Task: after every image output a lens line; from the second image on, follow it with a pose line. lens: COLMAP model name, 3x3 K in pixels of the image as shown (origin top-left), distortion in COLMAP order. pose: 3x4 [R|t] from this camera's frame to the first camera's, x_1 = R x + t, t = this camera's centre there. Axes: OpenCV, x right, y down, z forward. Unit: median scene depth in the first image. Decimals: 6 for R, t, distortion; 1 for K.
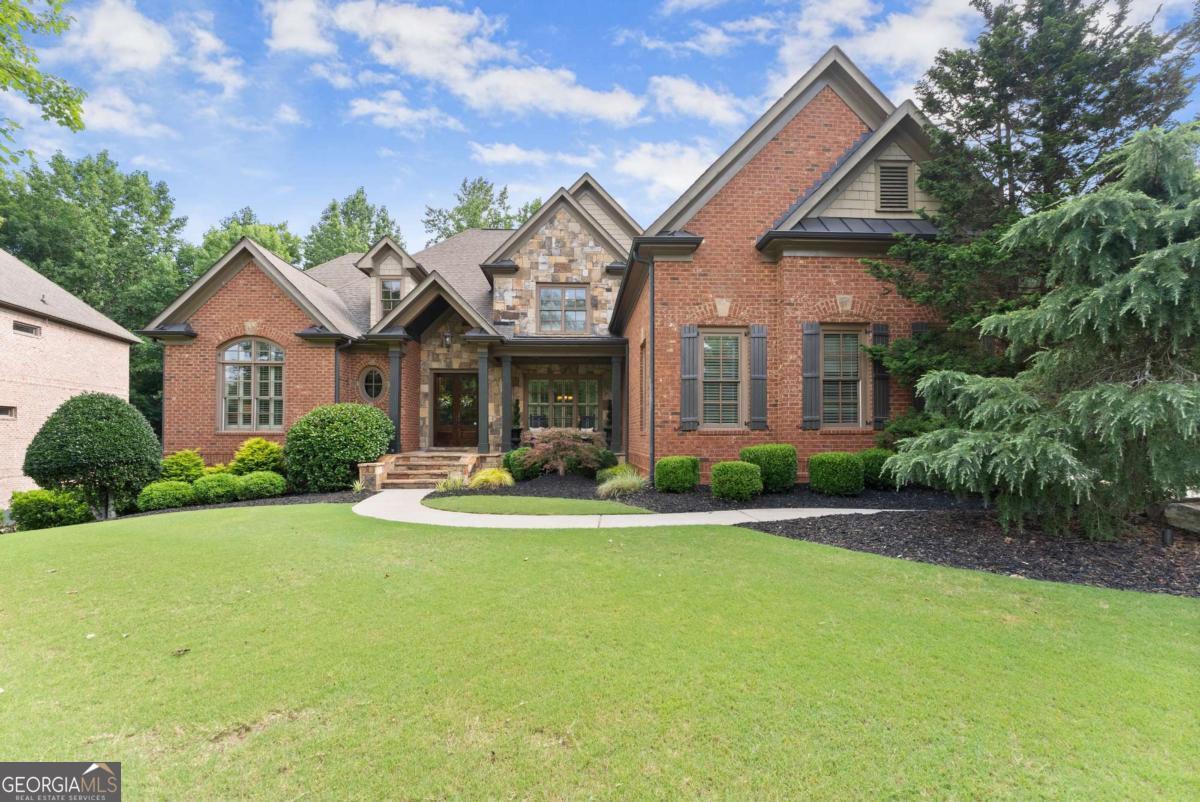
lens RADIAL K [[490.0, 0, 600.0], [0, 490.0, 401.0], [0, 0, 1]] dist [0.000816, 0.000072]
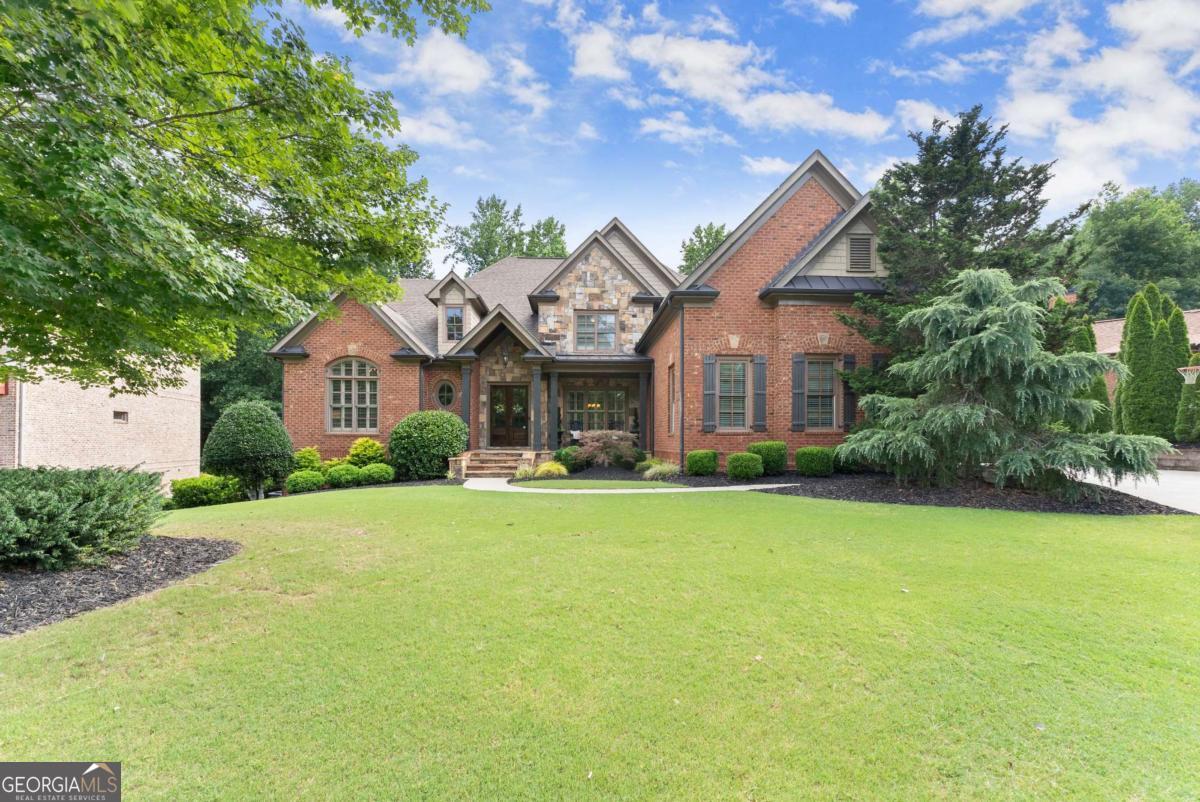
lens RADIAL K [[483.6, 0, 601.6], [0, 483.6, 408.9], [0, 0, 1]] dist [0.001217, 0.000103]
pose [[0.999994, 0.002333, 0.002418, -0.094709], [-0.002346, 0.999984, 0.005237, -0.007867], [-0.002406, -0.005243, 0.999983, -0.270485]]
